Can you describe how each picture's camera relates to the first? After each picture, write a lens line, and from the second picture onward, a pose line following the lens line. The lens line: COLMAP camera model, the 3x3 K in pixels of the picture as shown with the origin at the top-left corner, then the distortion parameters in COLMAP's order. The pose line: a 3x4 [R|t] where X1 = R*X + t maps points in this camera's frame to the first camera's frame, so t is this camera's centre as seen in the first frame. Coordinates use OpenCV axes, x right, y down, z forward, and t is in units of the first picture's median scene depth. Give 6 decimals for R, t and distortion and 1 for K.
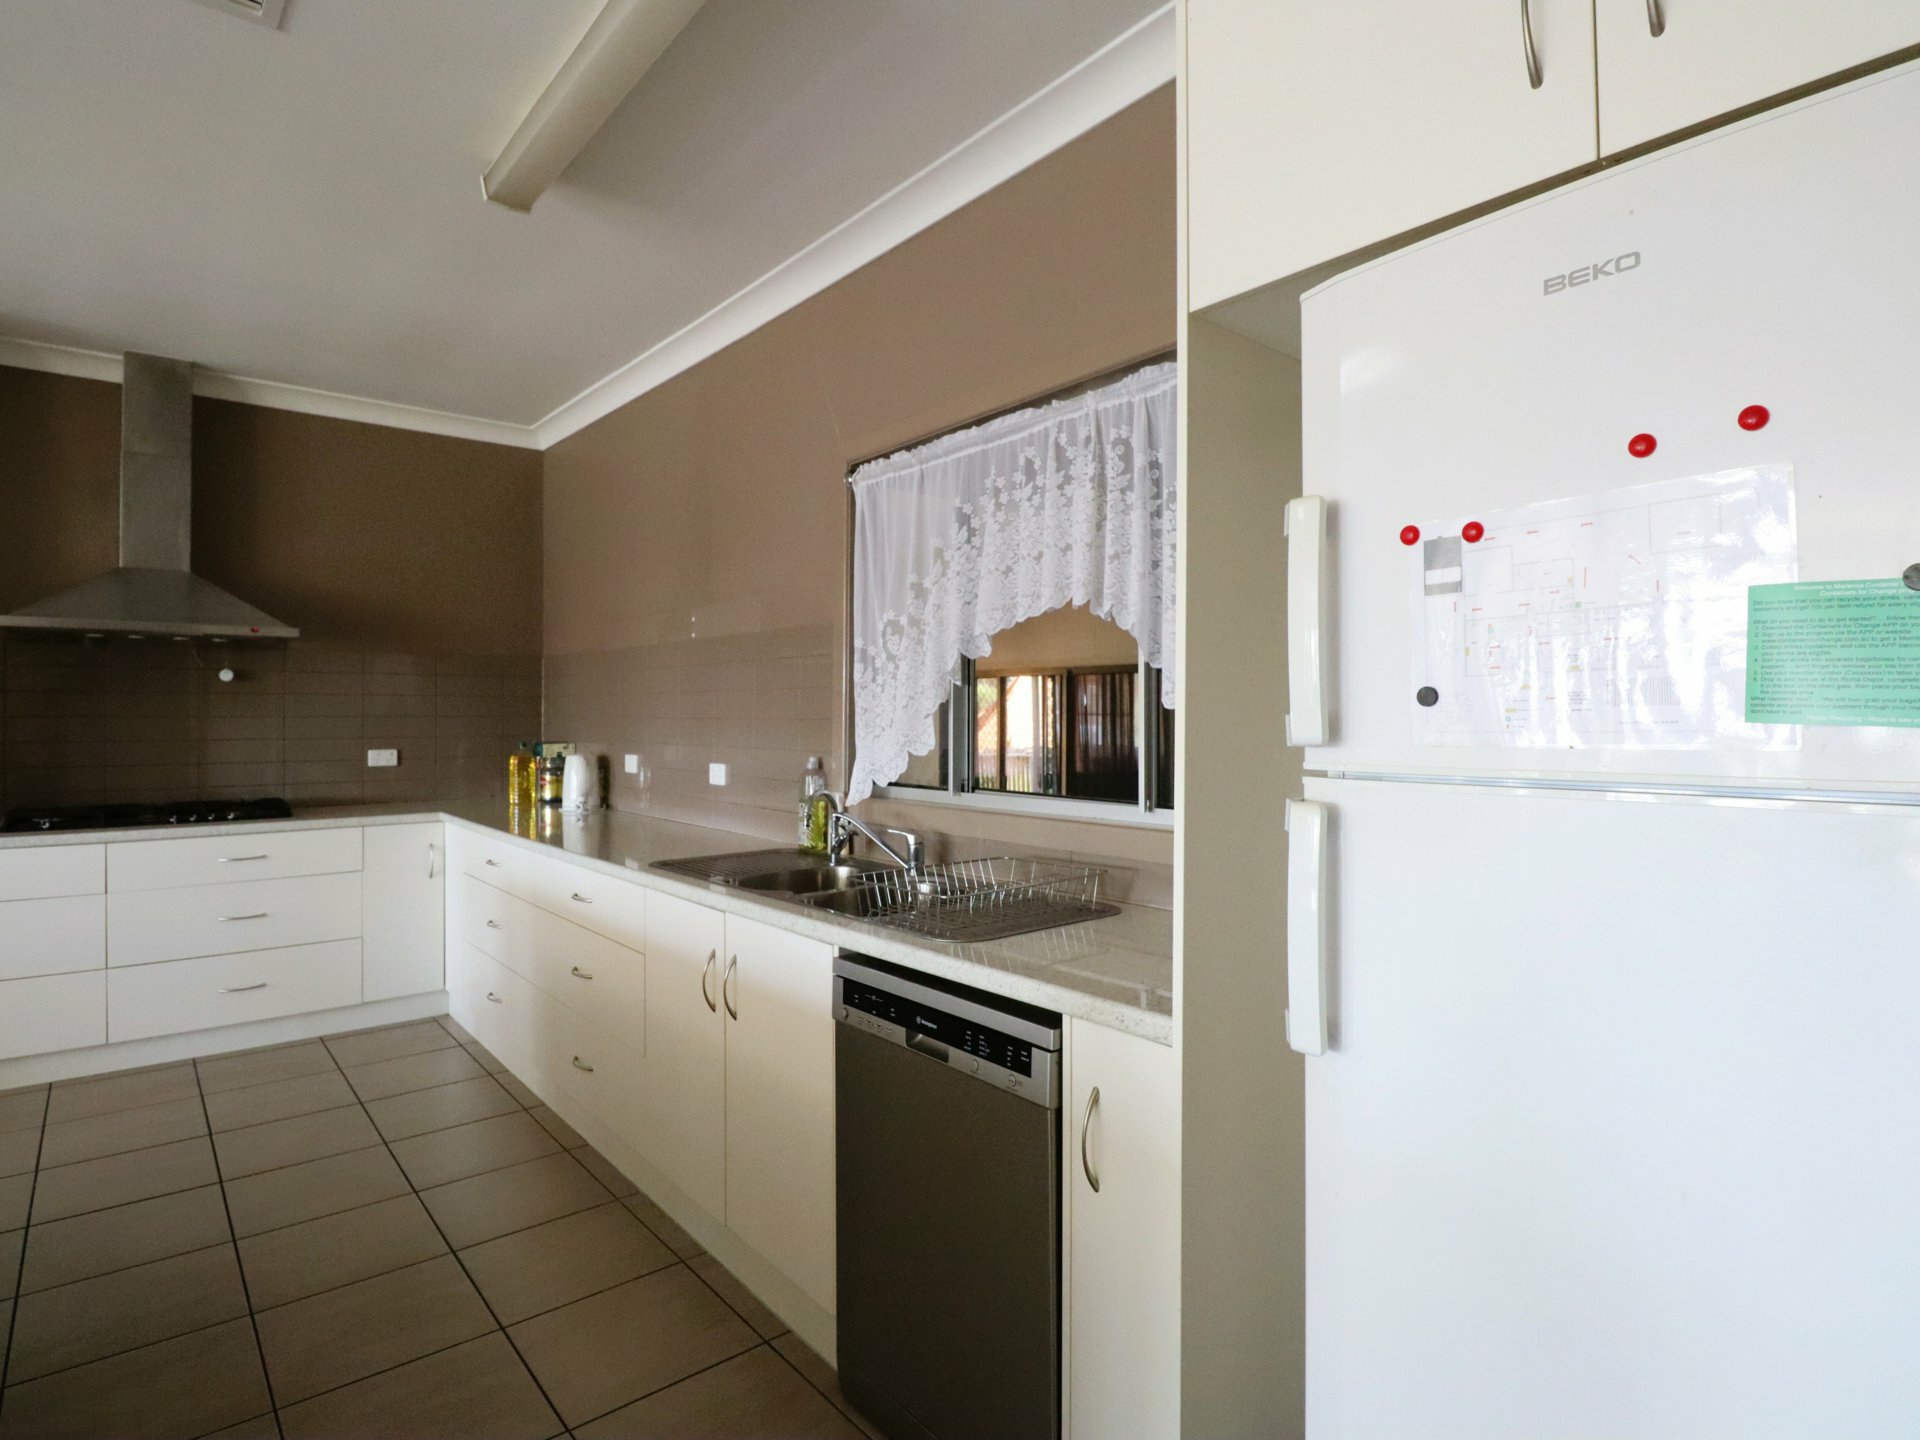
lens RADIAL K [[999.2, 0, 985.1], [0, 999.2, 708.6], [0, 0, 1]] dist [0.005350, -0.018384]
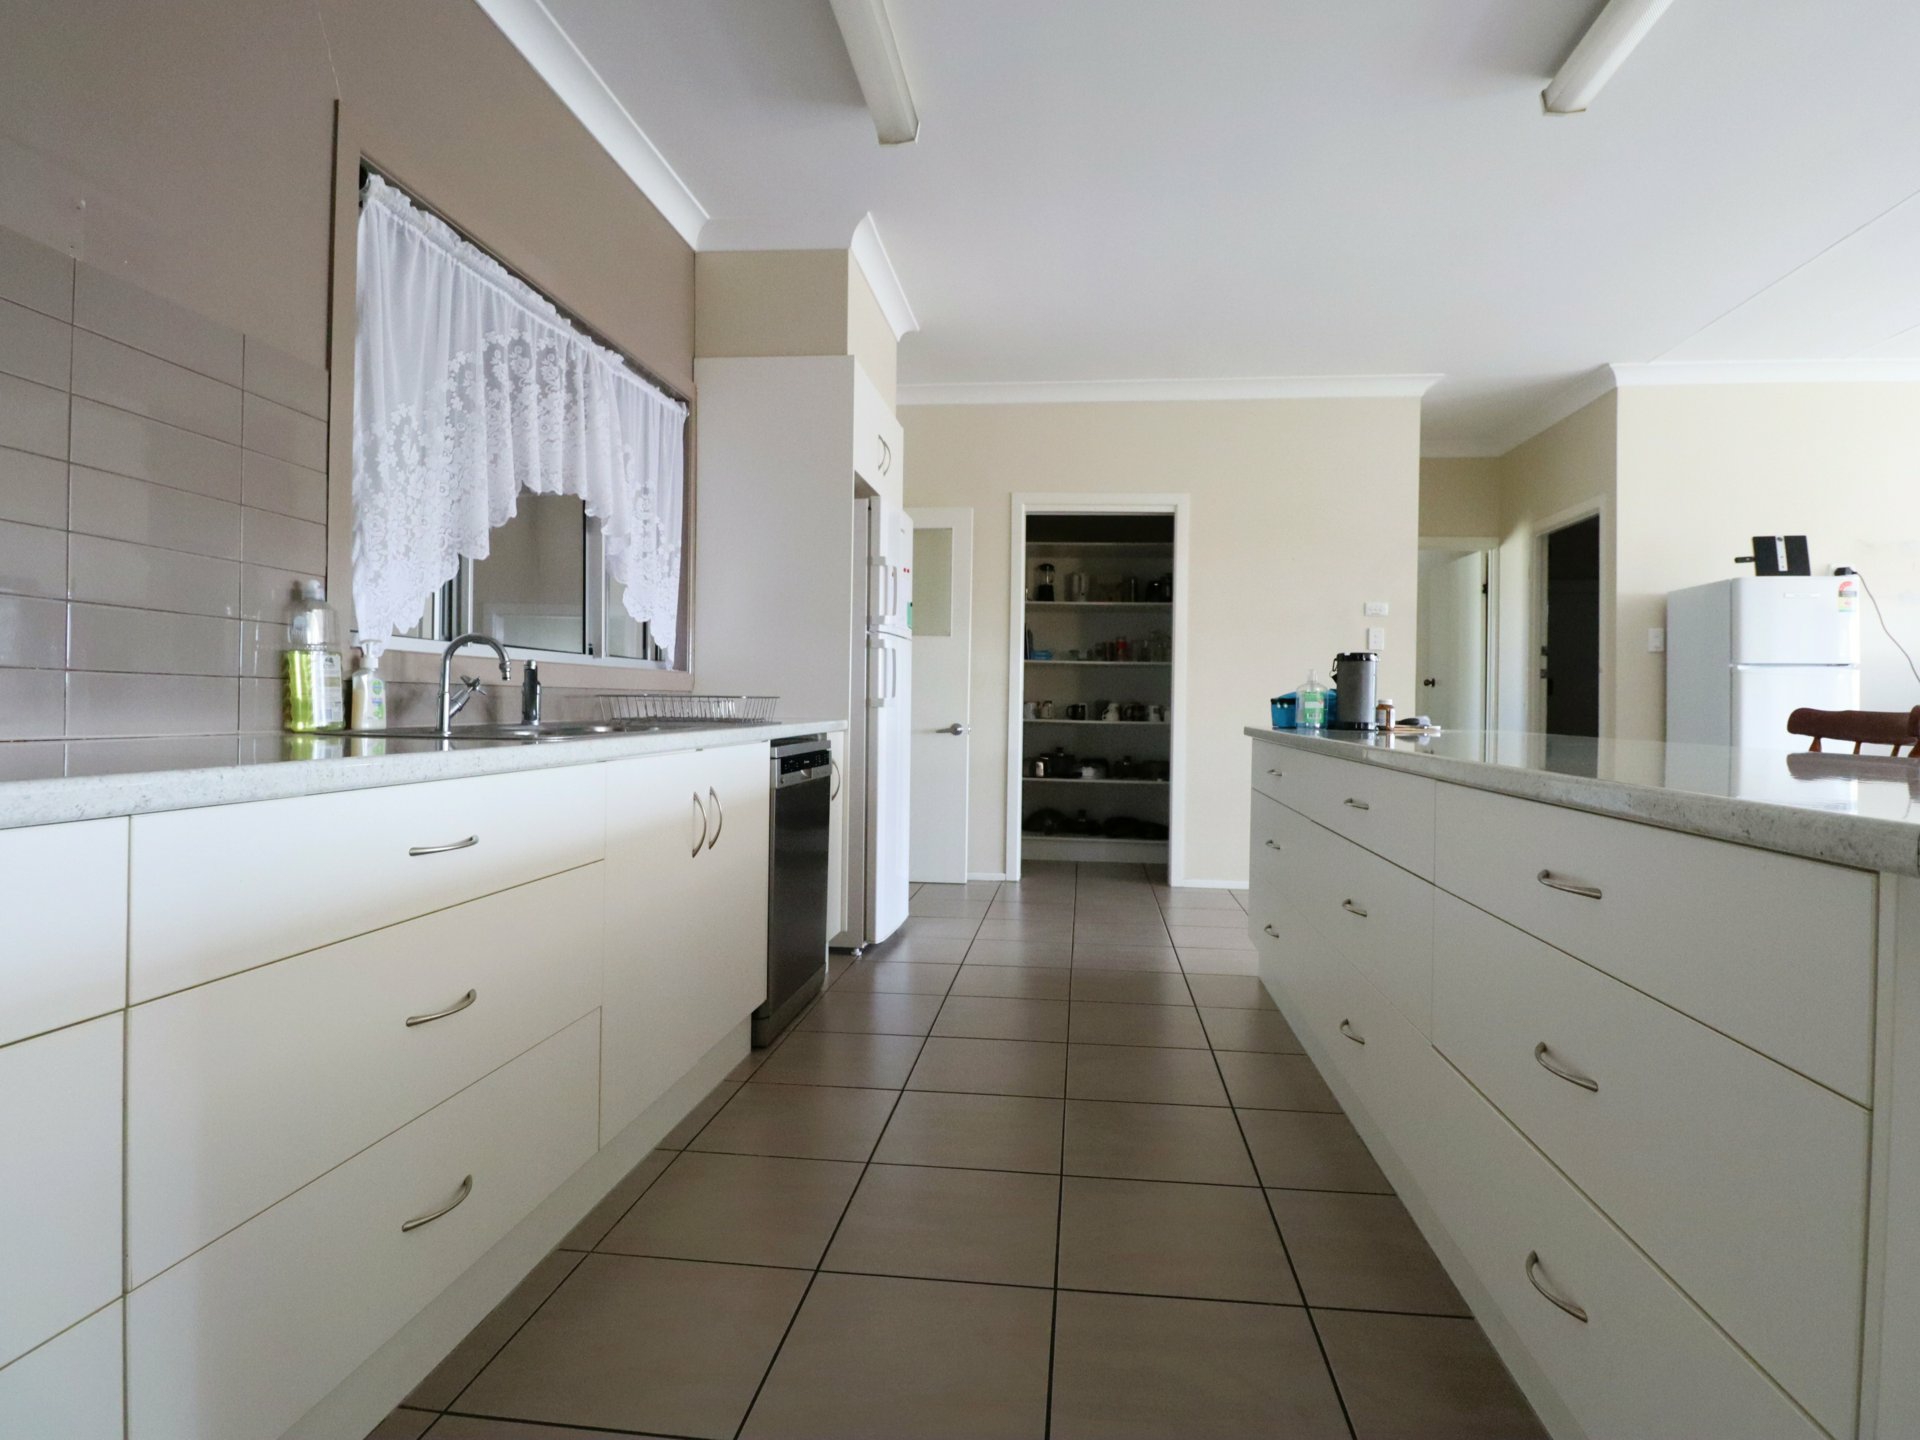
lens RADIAL K [[999.2, 0, 985.1], [0, 999.2, 708.6], [0, 0, 1]] dist [0.005350, -0.018384]
pose [[-0.685407, -0.011278, 0.728072, -1.012384], [-0.020421, 0.999784, -0.003737, 0.136777], [-0.727873, -0.017429, -0.685490, 1.264988]]
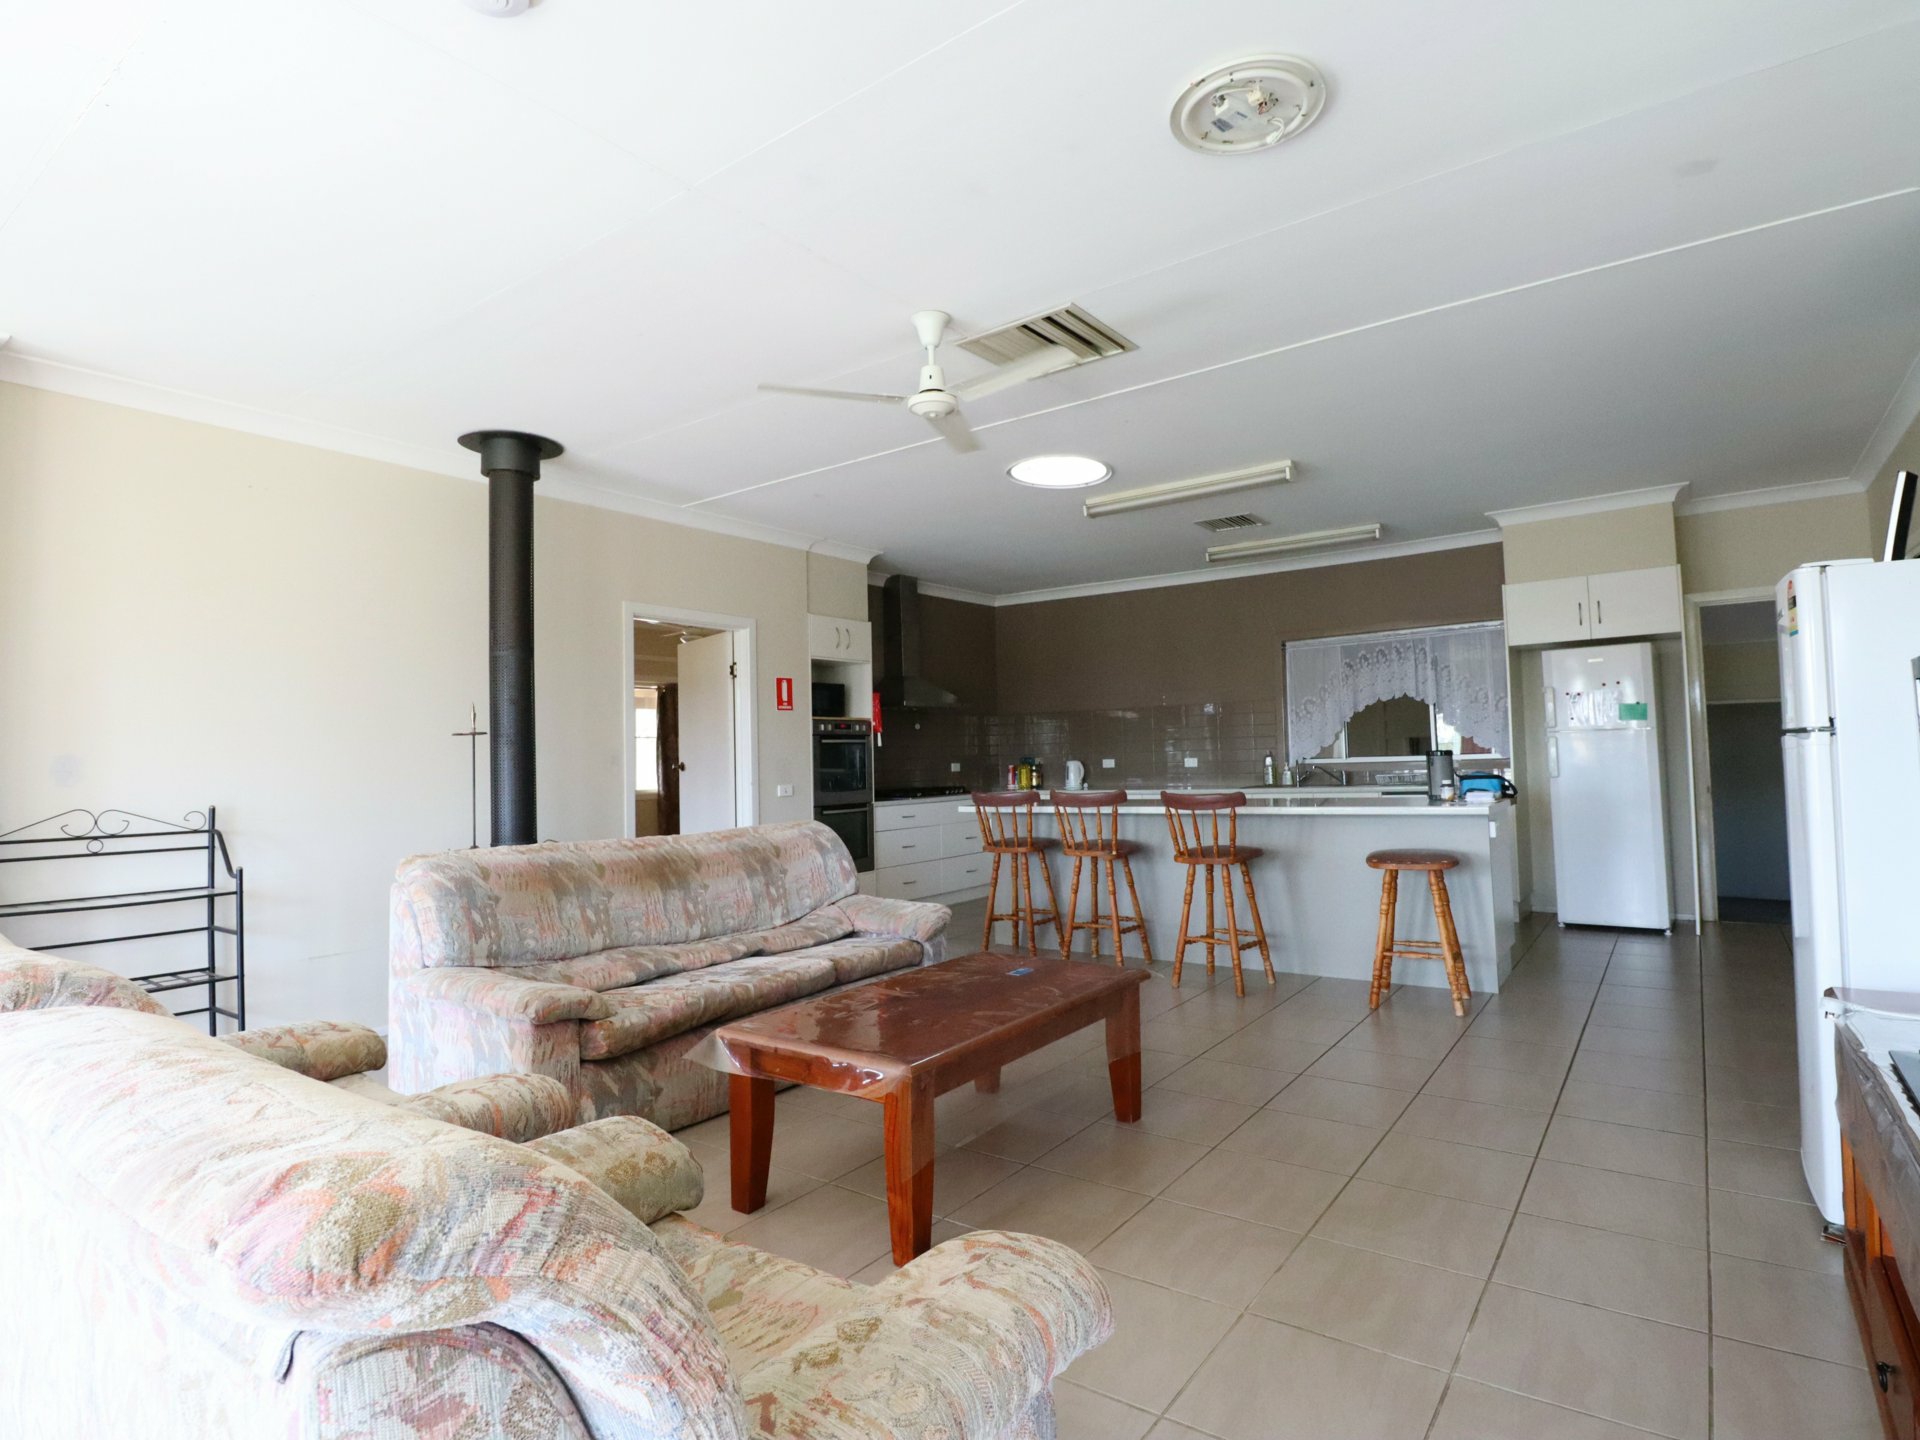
lens RADIAL K [[999.2, 0, 985.1], [0, 999.2, 708.6], [0, 0, 1]] dist [0.005350, -0.018384]
pose [[0.971149, -0.019079, 0.237710, -1.734983], [0.029785, 0.998693, -0.041528, 0.029639], [-0.236607, 0.047410, 0.970448, -1.591707]]
